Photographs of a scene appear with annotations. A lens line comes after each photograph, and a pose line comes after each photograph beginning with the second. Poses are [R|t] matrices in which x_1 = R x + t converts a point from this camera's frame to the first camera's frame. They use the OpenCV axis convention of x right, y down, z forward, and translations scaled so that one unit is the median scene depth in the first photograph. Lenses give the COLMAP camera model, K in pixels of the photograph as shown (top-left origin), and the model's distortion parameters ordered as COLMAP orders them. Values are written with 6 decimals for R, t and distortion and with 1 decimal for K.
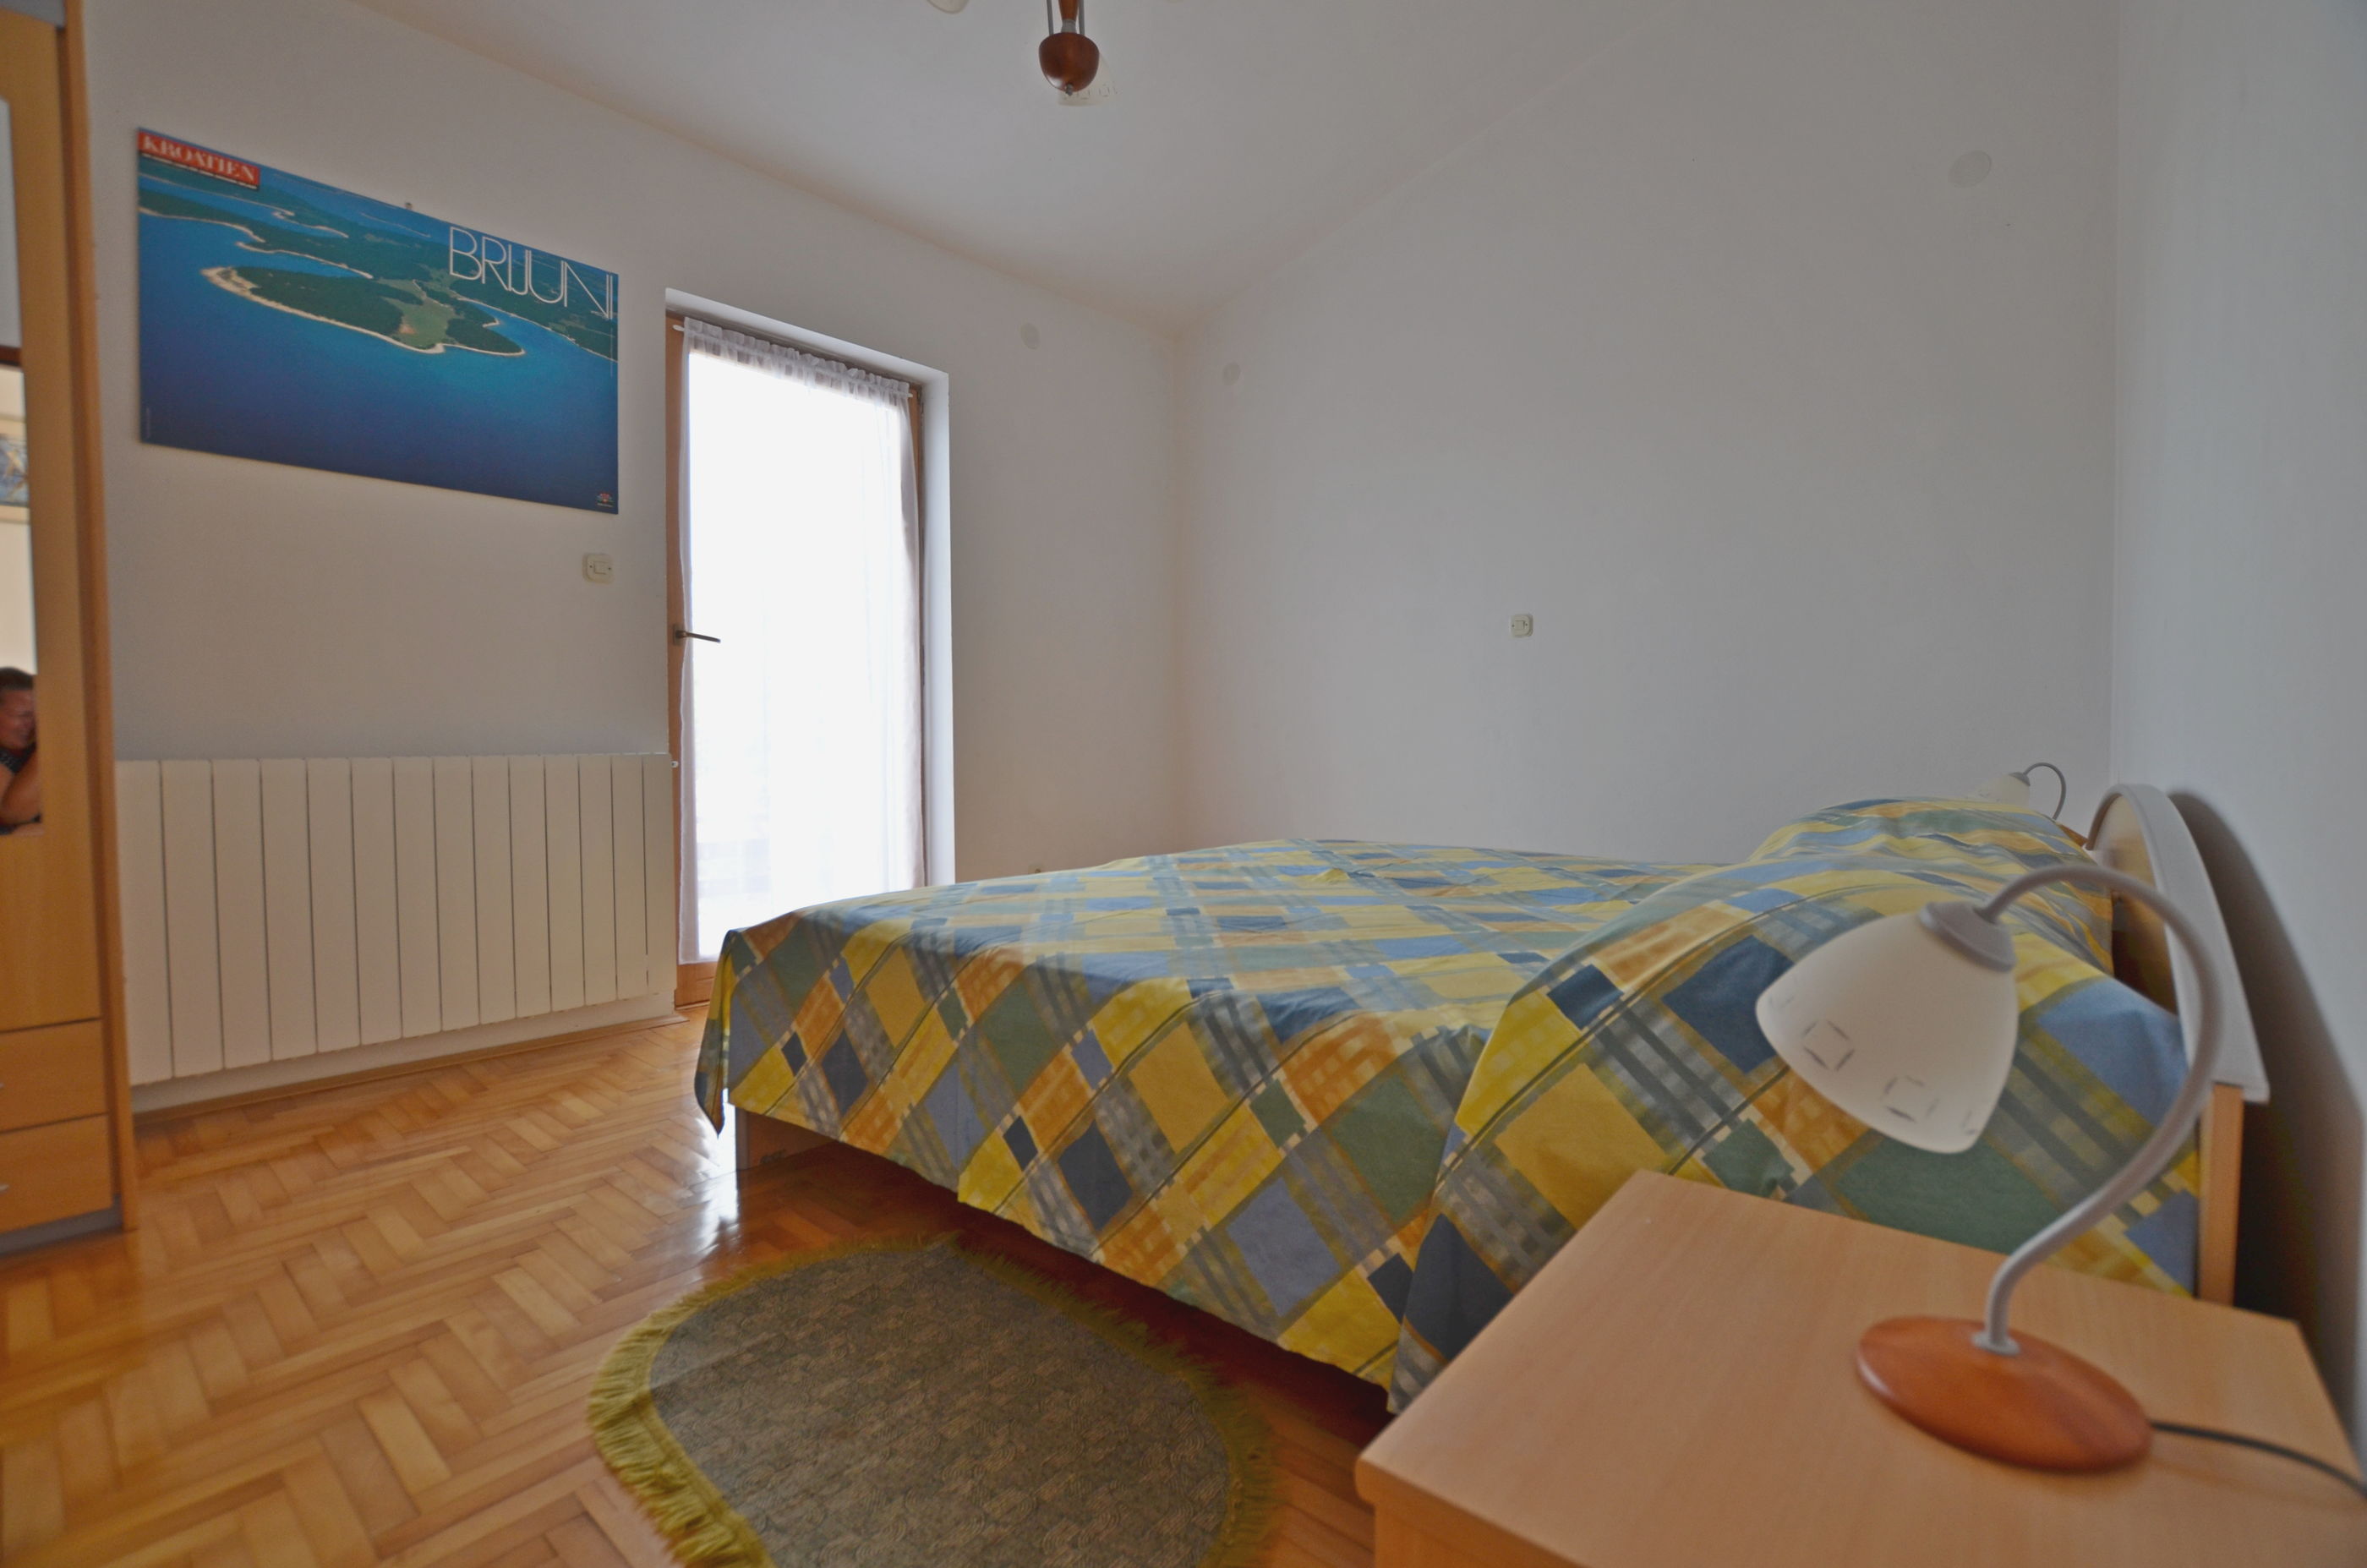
lens RADIAL K [[1018.1, 0, 1183.5], [0, 1018.1, 784.0], [0, 0, 1]] dist [-0.029431, 0.004350]
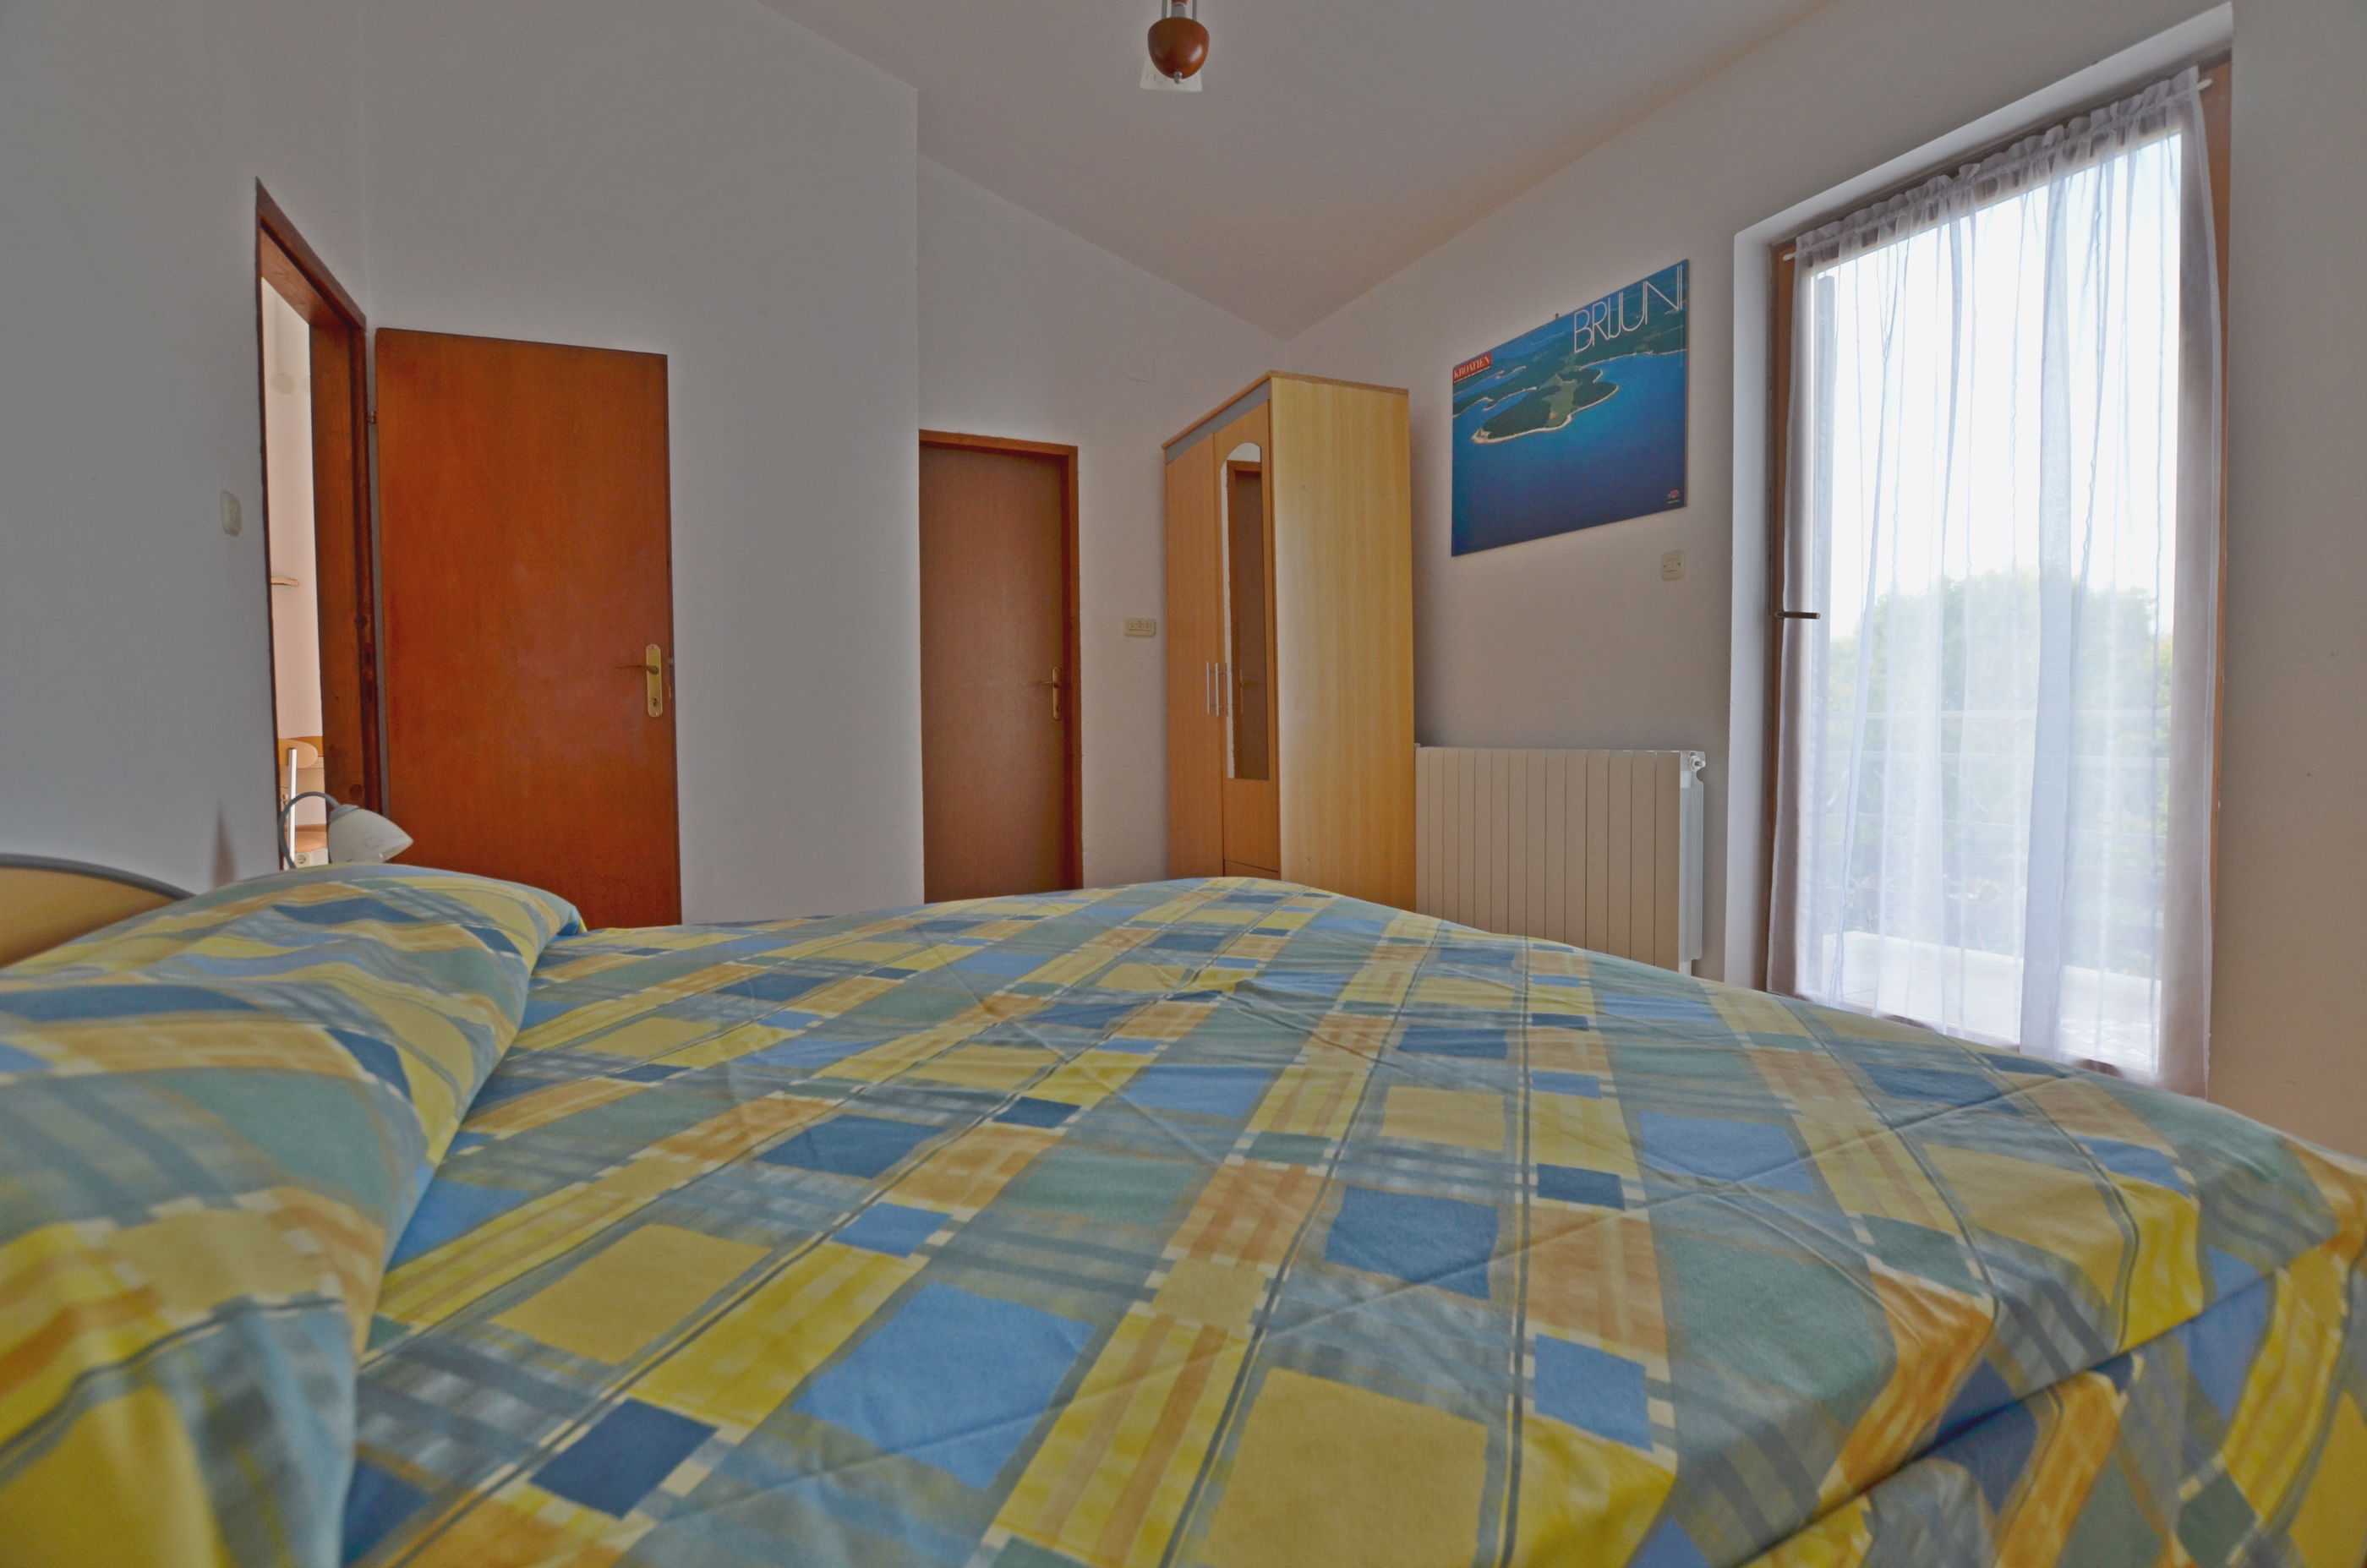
lens RADIAL K [[1018.1, 0, 1183.5], [0, 1018.1, 784.0], [0, 0, 1]] dist [-0.029431, 0.004350]
pose [[-0.385990, 0.050775, -0.921104, 0.560866], [-0.042916, 0.996415, 0.072911, -0.053620], [0.921504, 0.067673, -0.382427, 0.986513]]
